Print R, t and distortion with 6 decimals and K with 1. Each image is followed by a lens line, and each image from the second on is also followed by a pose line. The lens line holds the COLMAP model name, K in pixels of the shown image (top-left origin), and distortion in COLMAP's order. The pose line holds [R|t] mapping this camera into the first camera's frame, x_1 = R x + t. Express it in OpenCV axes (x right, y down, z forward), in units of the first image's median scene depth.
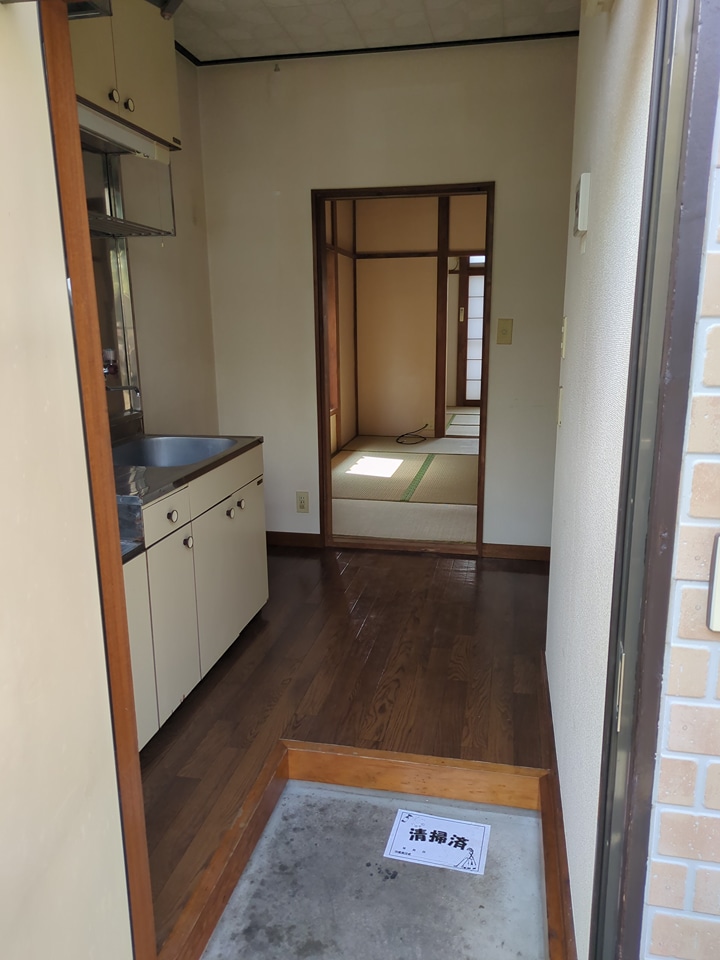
lens RADIAL K [[733.6, 0, 356.5], [0, 733.6, 487.3], [0, 0, 1]] dist [0.032020, -0.015005]
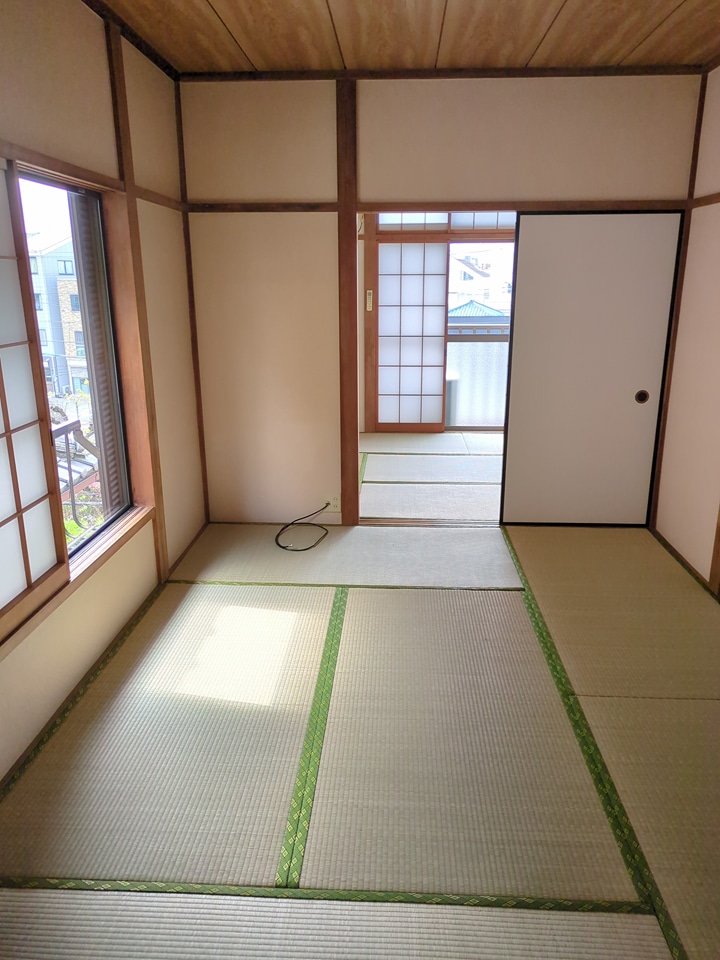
lens RADIAL K [[733.6, 0, 360.8], [0, 733.6, 480.9], [0, 0, 1]] dist [0.032020, -0.015005]
pose [[0.987966, -0.036158, 0.150388, 0.034611], [0.029897, 0.998598, 0.043689, -0.127682], [-0.151757, -0.038667, 0.987661, 0.419440]]
